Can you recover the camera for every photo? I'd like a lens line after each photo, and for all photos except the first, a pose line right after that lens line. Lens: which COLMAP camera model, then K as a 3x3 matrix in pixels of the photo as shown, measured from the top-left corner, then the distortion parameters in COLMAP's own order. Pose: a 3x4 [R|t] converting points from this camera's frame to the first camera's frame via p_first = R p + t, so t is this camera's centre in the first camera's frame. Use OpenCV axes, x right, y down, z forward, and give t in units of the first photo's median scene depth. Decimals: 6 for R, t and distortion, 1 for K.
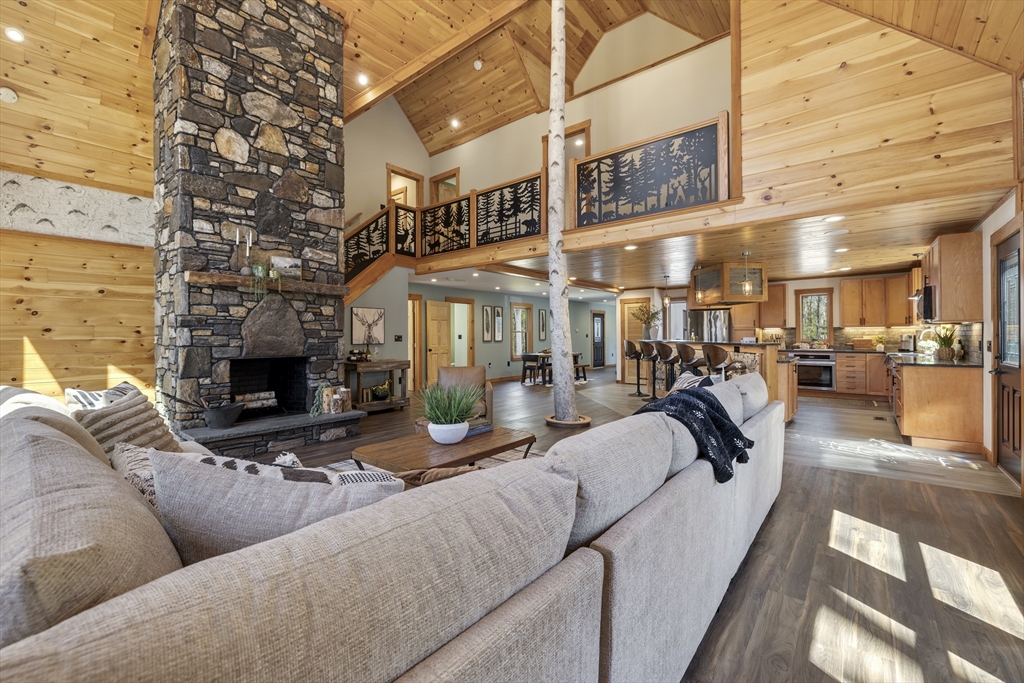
lens RADIAL K [[433.3, 0, 507.0], [0, 433.3, 331.7], [0, 0, 1]] dist [0.001061, 0.000163]
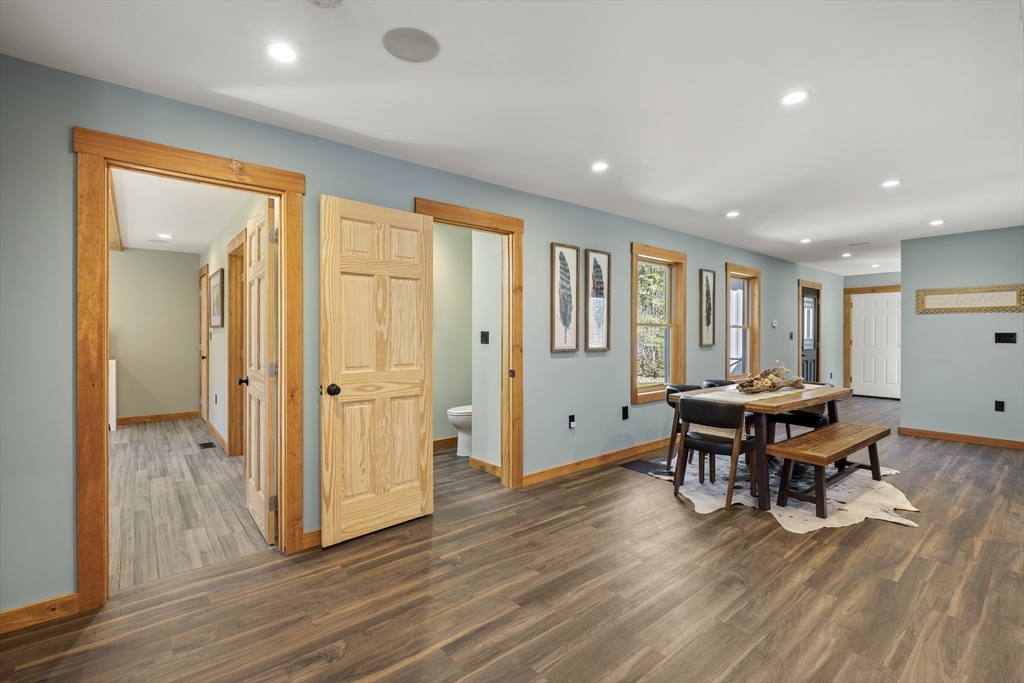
lens RADIAL K [[457.3, 0, 508.7], [0, 457.3, 335.4], [0, 0, 1]] dist [-0.000103, 0.000299]
pose [[0.982152, 0.007653, -0.187933, -0.028676], [-0.005072, 0.999886, 0.014212, 0.006703], [0.188021, -0.013005, 0.982079, 0.856644]]
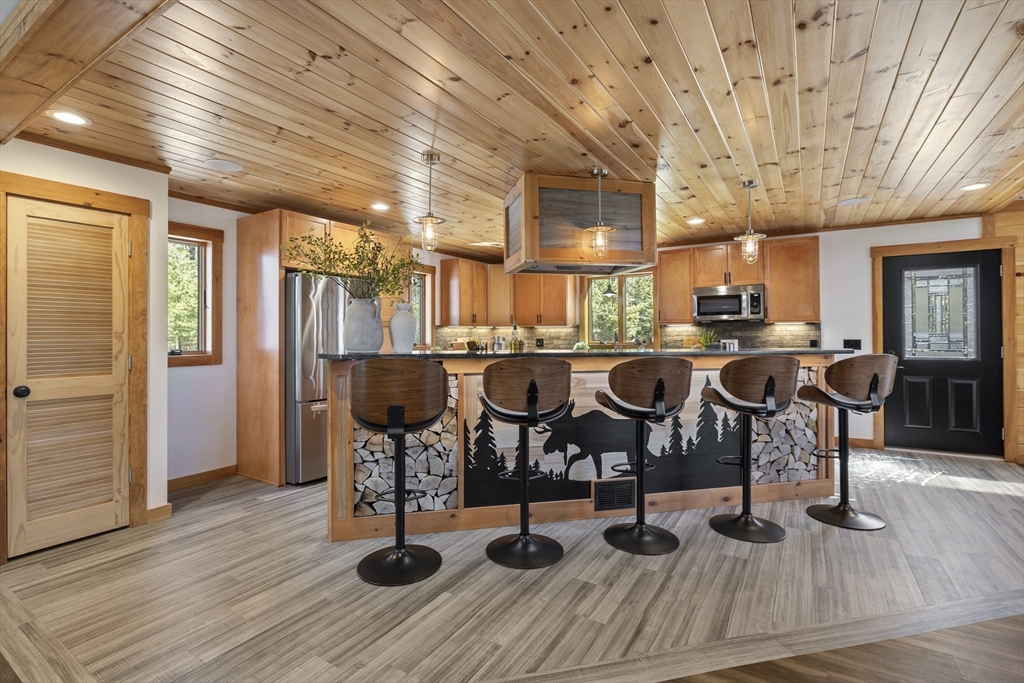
lens RADIAL K [[471.0, 0, 509.6], [0, 471.0, 335.0], [0, 0, 1]] dist [-0.005422, 0.000050]
pose [[-0.124780, 0.003872, 0.992177, 0.007694], [-0.003457, 0.999985, -0.004337, 0.007838], [-0.992178, -0.003972, -0.124765, 1.002806]]
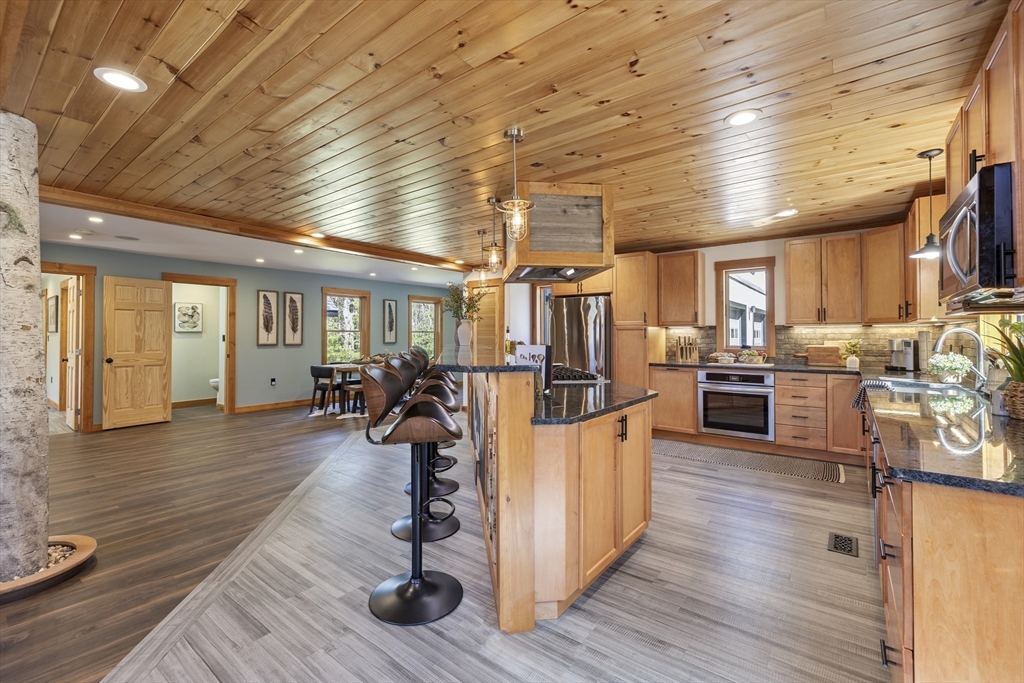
lens RADIAL K [[441.6, 0, 508.7], [0, 441.6, 330.3], [0, 0, 1]] dist [0.001294, 0.000155]
pose [[0.999475, 0.005976, 0.031833, 0.390286], [-0.005835, 0.999973, -0.004517, 0.000865], [-0.031859, 0.004329, 0.999483, 0.436097]]
